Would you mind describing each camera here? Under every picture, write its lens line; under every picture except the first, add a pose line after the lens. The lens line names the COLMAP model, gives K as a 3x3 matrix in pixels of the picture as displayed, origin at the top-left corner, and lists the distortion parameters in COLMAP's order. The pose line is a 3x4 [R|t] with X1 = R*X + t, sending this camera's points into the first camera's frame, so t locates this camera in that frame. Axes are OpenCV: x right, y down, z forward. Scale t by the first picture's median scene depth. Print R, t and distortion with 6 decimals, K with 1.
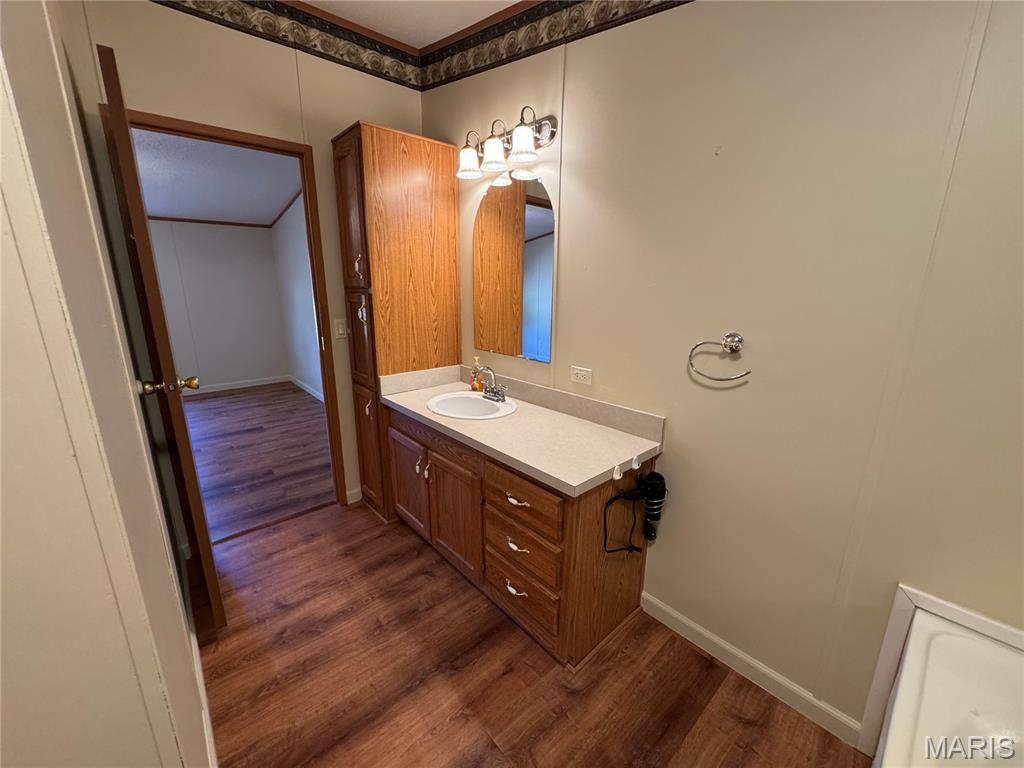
lens RADIAL K [[405.5, 0, 511.0], [0, 405.5, 383.3], [0, 0, 1]] dist [-0.005601, 0.000069]
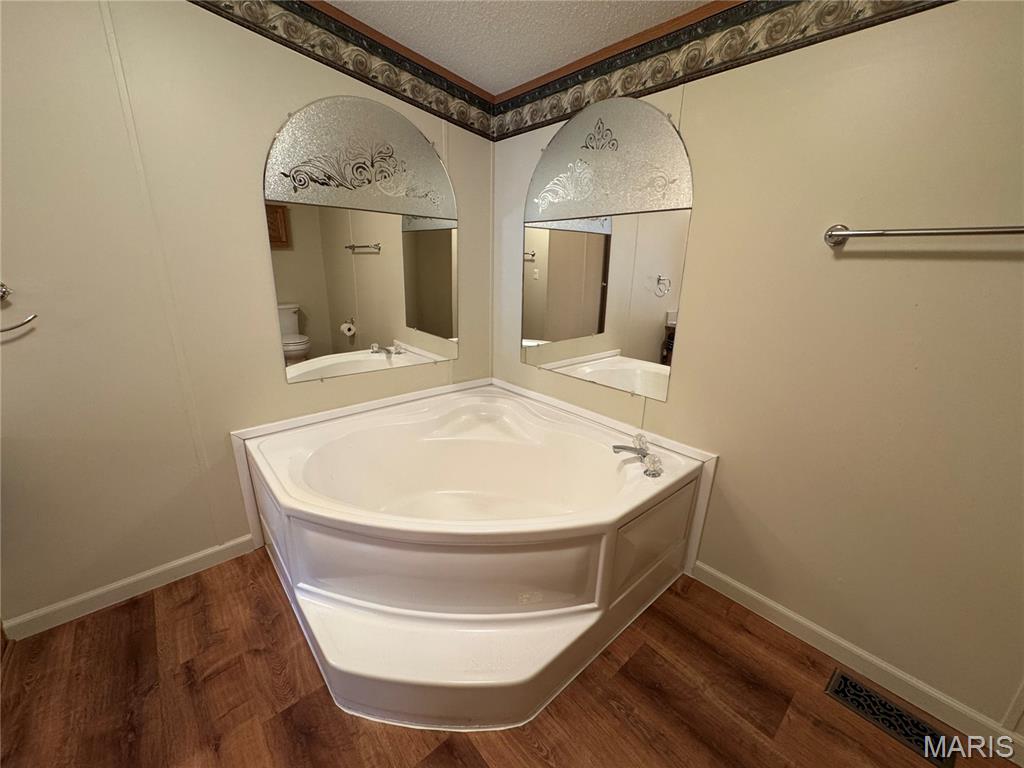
lens RADIAL K [[405.5, 0, 509.8], [0, 405.5, 380.8], [0, 0, 1]] dist [-0.005601, 0.000069]
pose [[0.002045, -0.290610, 0.956839, -0.325800], [0.223991, 0.932662, 0.282789, 0.083143], [-0.974589, 0.213745, 0.067001, -0.133406]]
